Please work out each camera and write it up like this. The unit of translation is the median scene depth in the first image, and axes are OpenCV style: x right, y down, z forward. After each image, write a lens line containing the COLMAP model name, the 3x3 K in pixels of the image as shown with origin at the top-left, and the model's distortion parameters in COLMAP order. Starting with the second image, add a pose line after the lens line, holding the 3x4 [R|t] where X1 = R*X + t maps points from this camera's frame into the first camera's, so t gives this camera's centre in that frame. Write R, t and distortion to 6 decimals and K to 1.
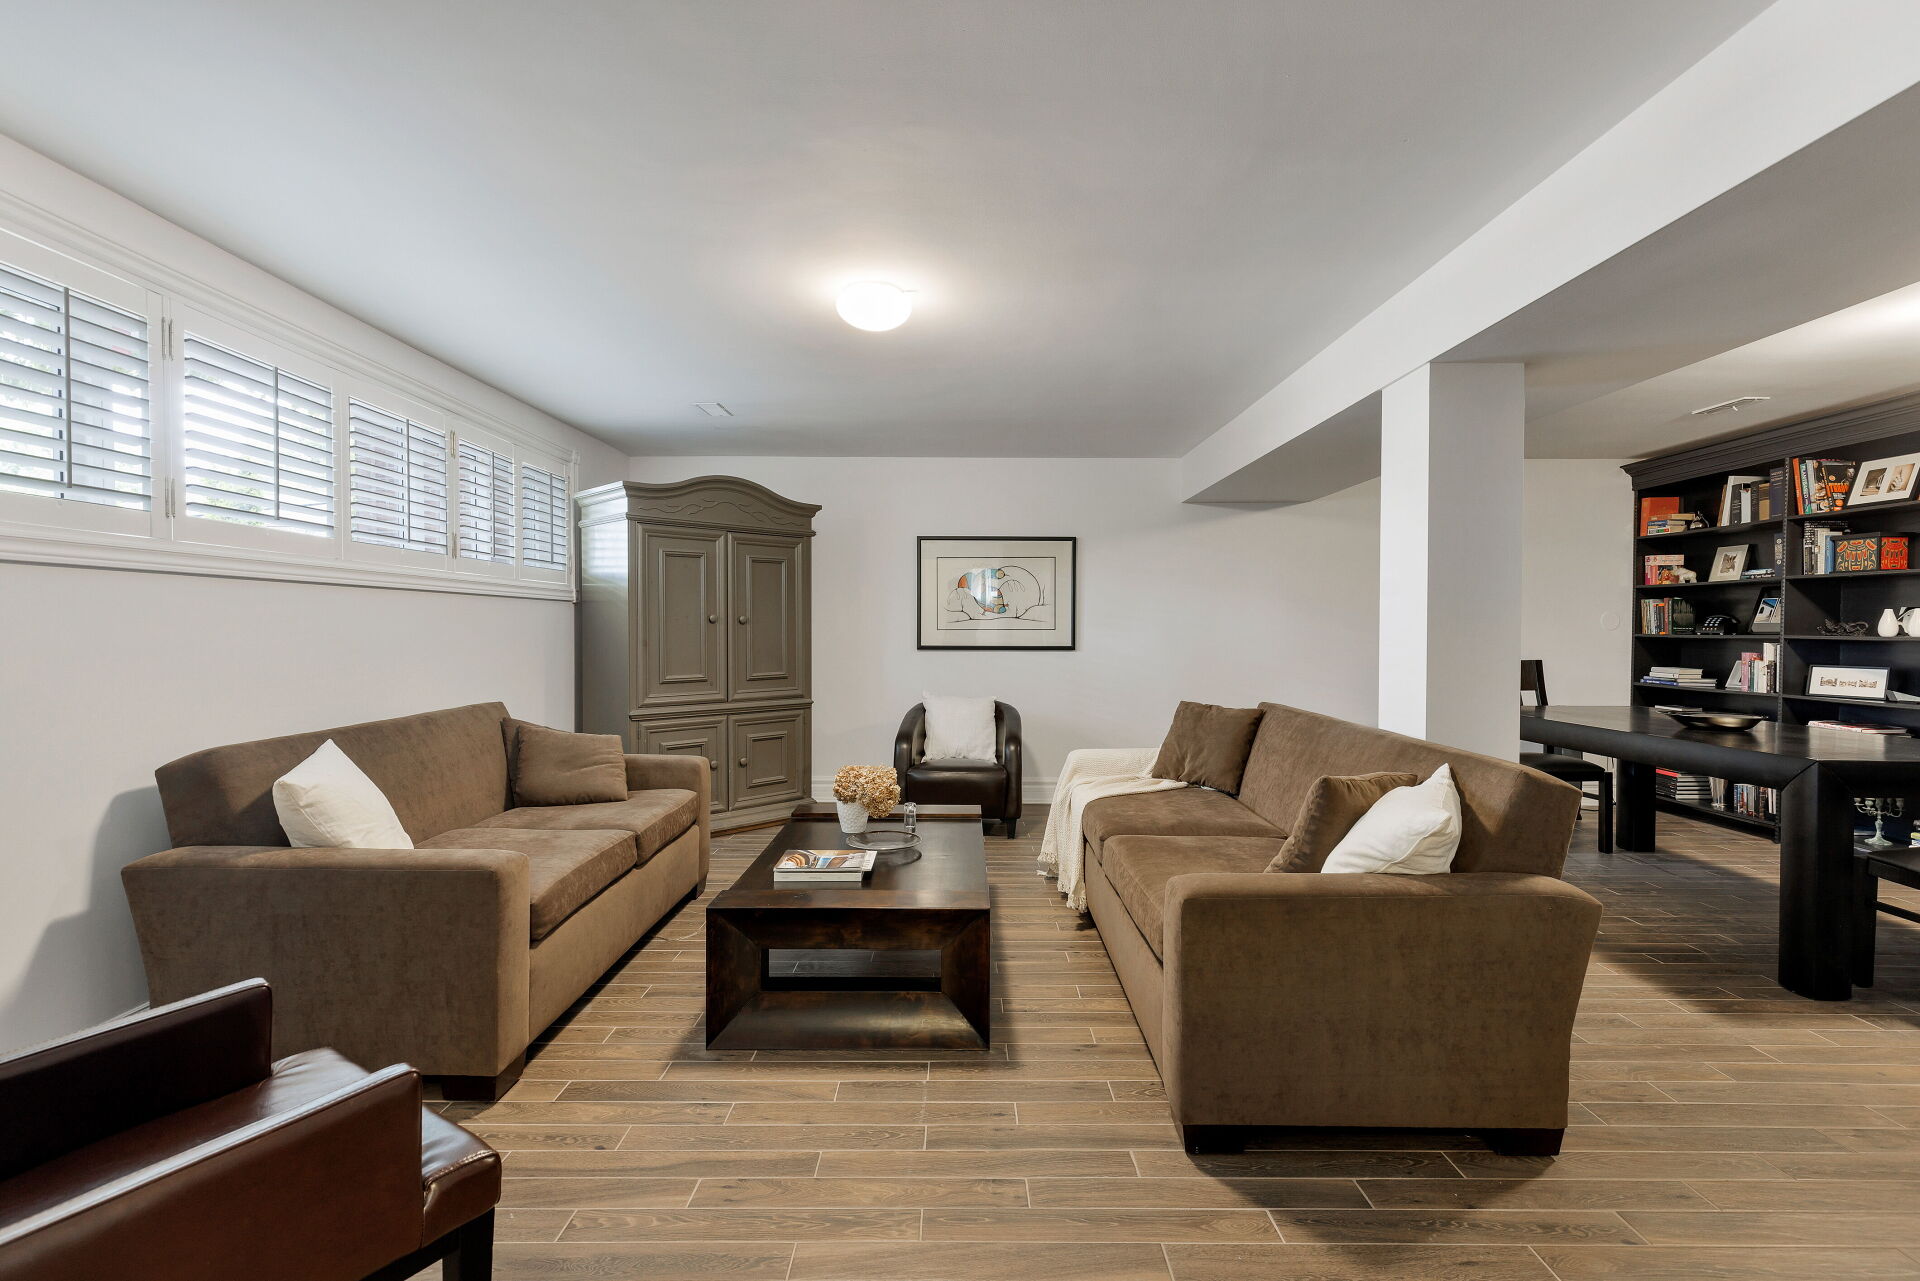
lens RADIAL K [[877.8, 0, 954.5], [0, 877.8, 643.0], [0, 0, 1]] dist [0.005693, 0.000442]
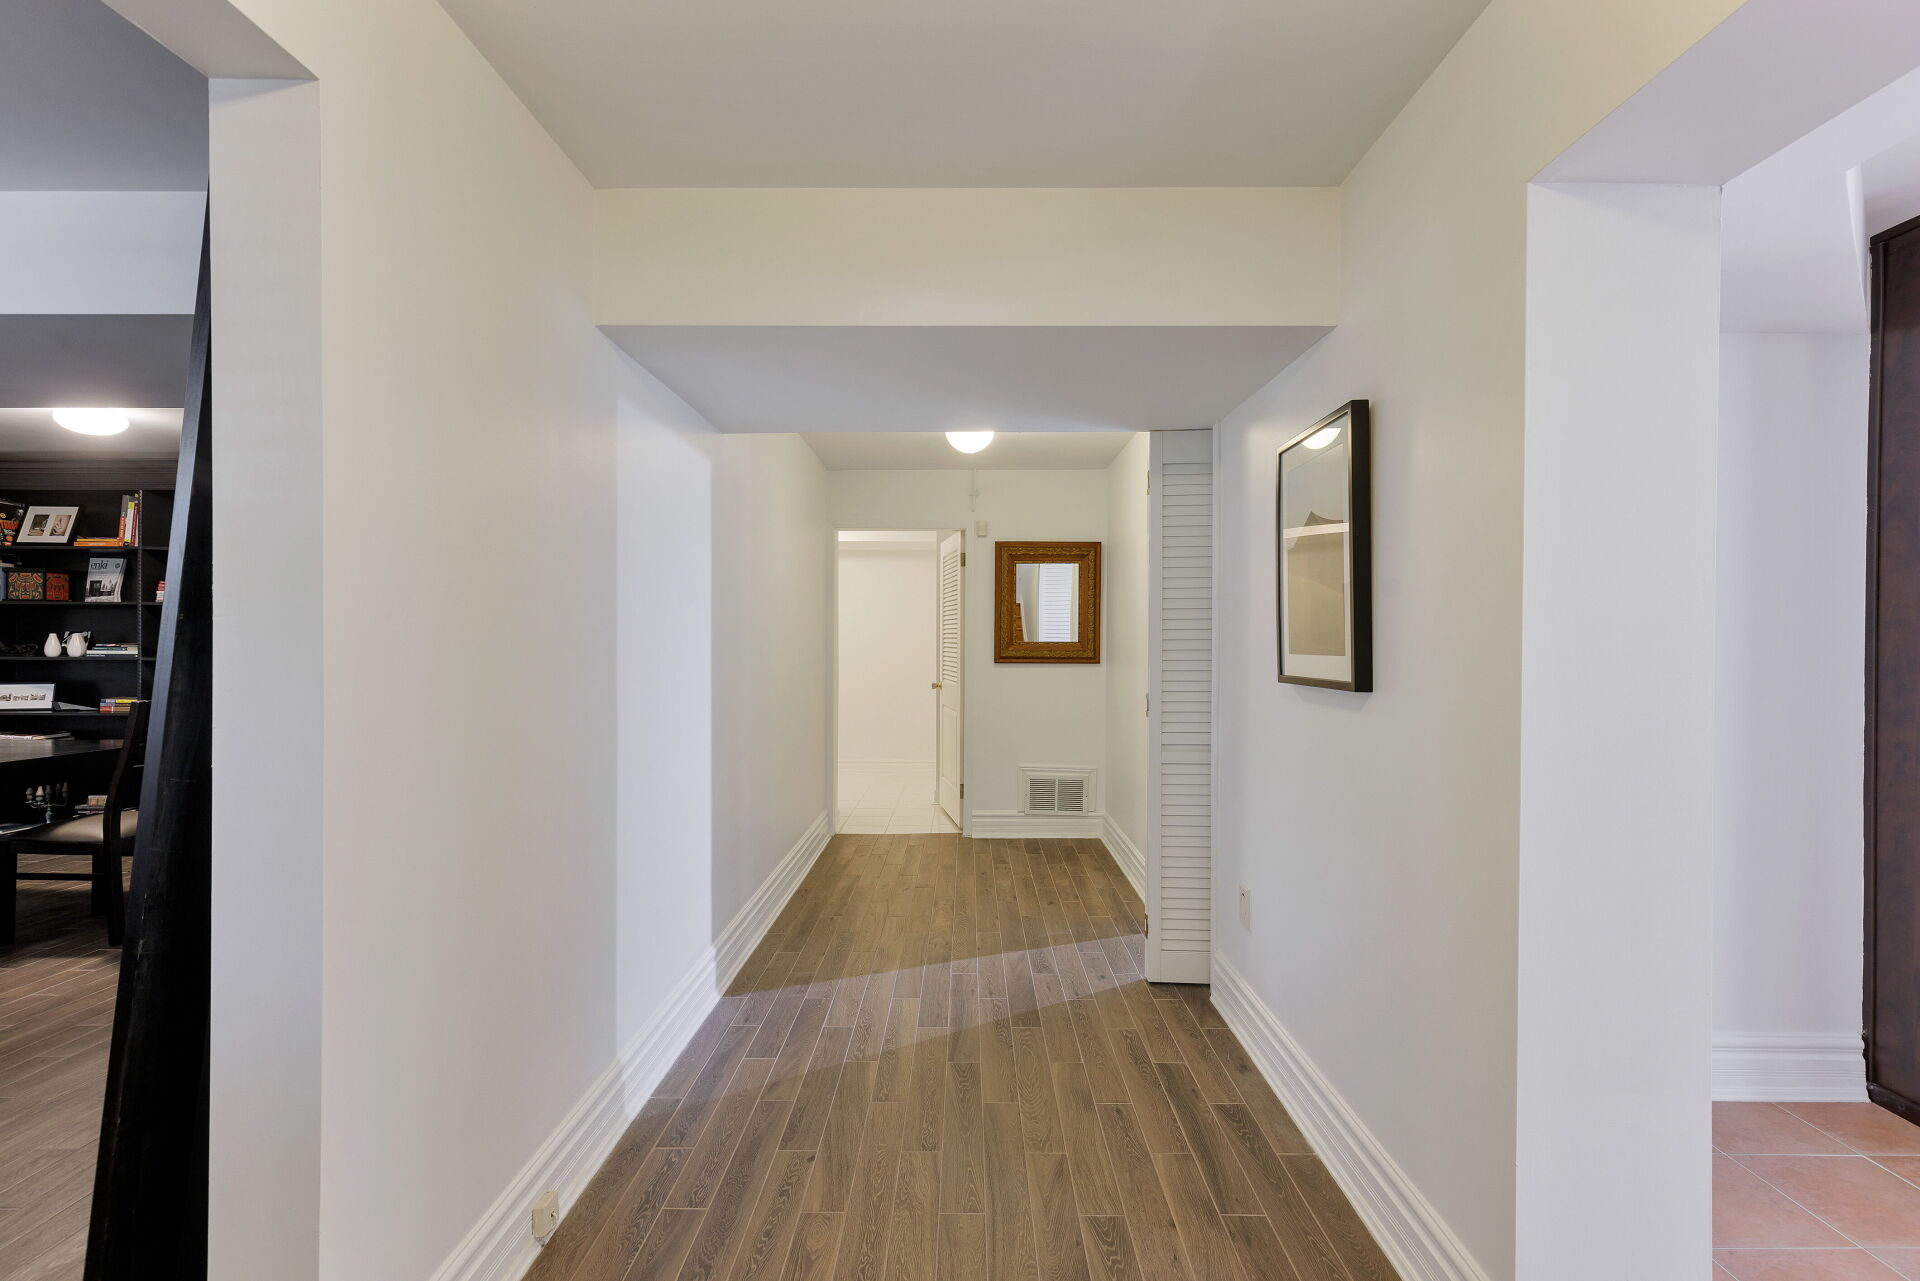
lens RADIAL K [[877.8, 0, 958.6], [0, 877.8, 642.6], [0, 0, 1]] dist [0.005693, 0.000442]
pose [[0.002470, -0.003192, 0.999992, -0.119376], [0.016859, 0.999853, 0.003149, -0.008265], [-0.999855, 0.016851, 0.002523, -0.201525]]
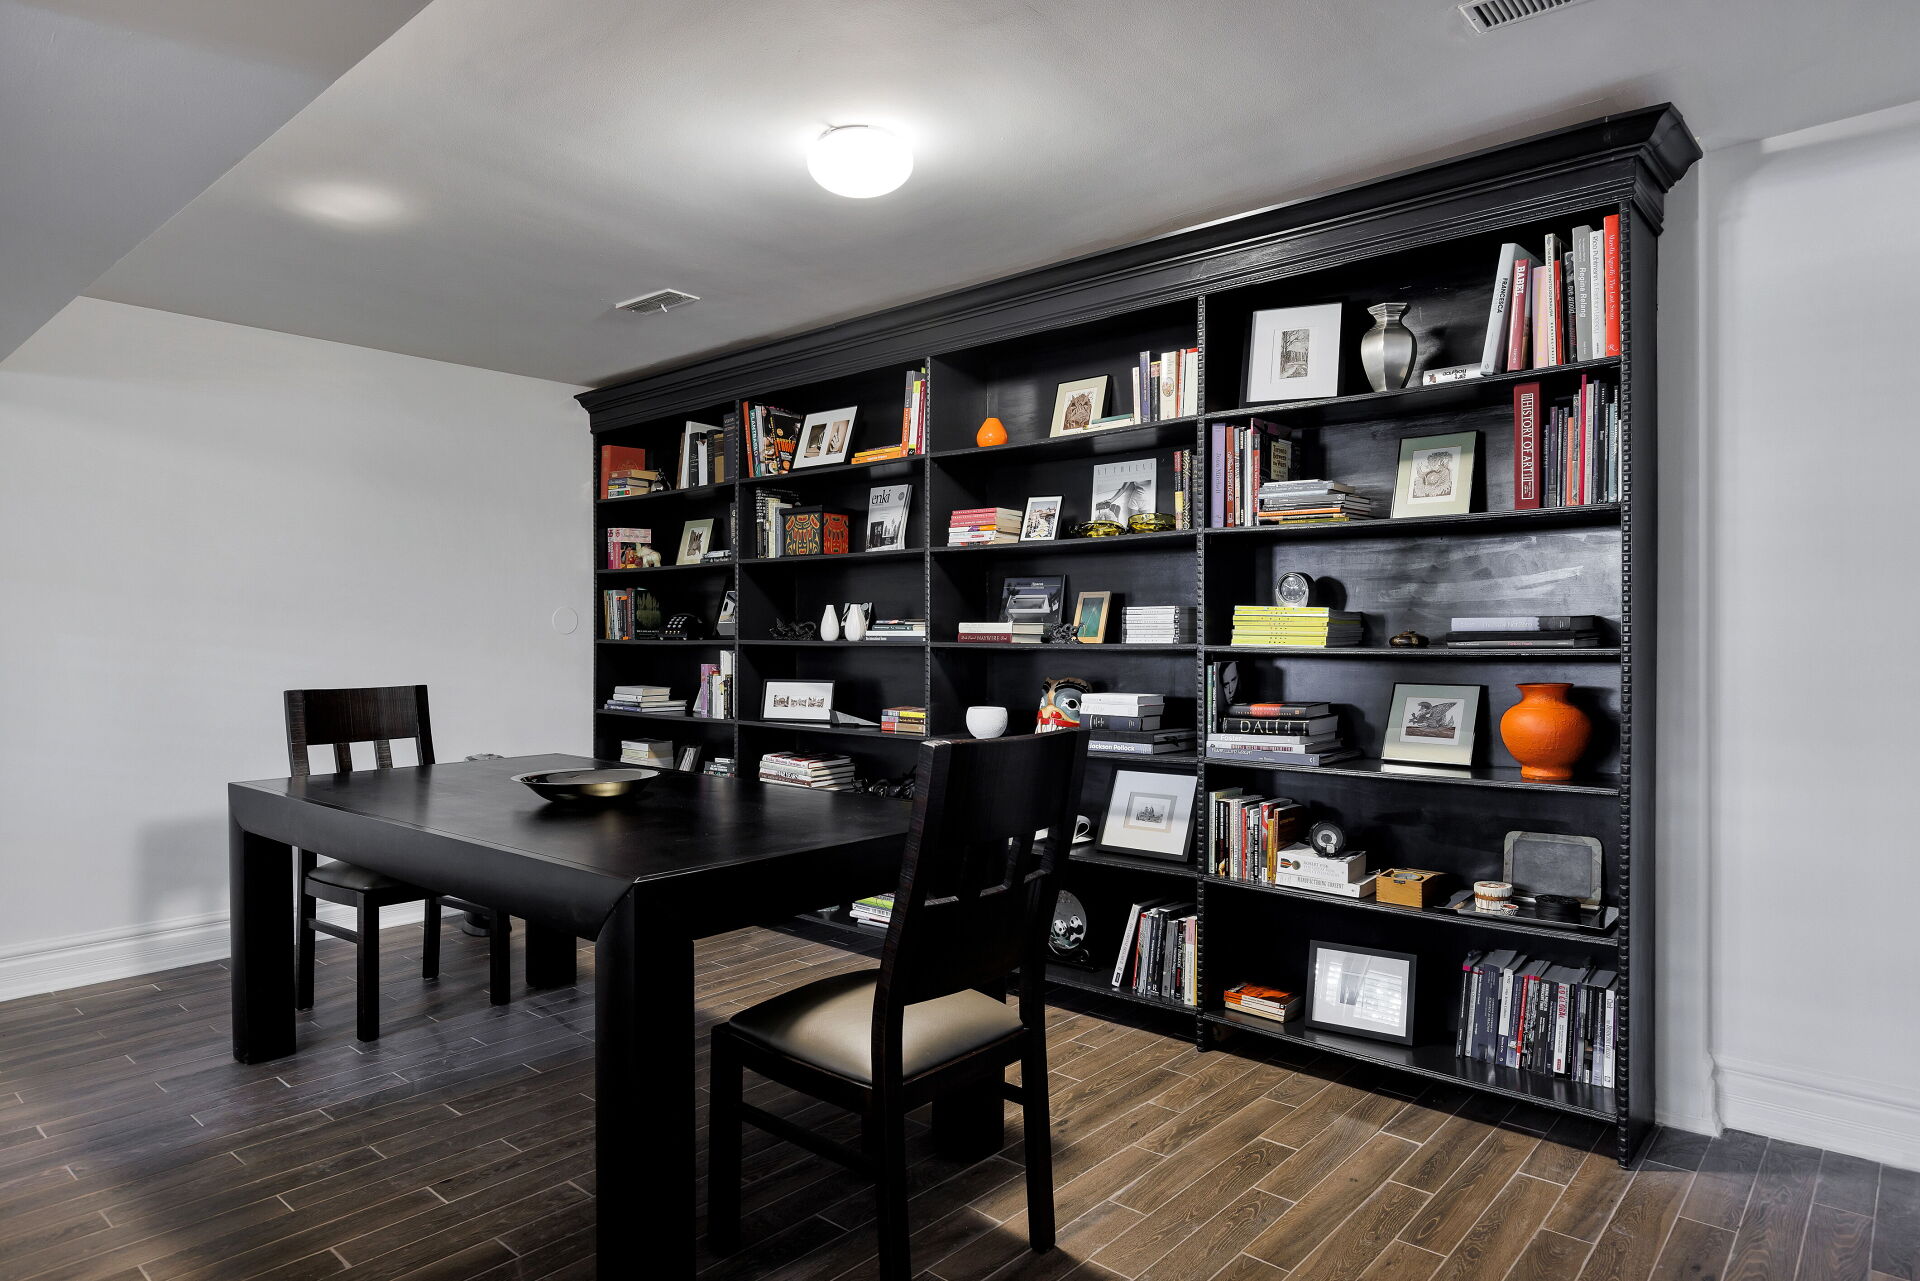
lens RADIAL K [[1126.2, 0, 962.7], [0, 1126.2, 637.5], [0, 0, 1]] dist [0.002222, 0.000154]
pose [[0.655544, -0.007980, 0.755114, 0.346825], [0.017896, 0.999828, -0.004970, -0.002847], [-0.754945, 0.016771, 0.655574, 0.238663]]
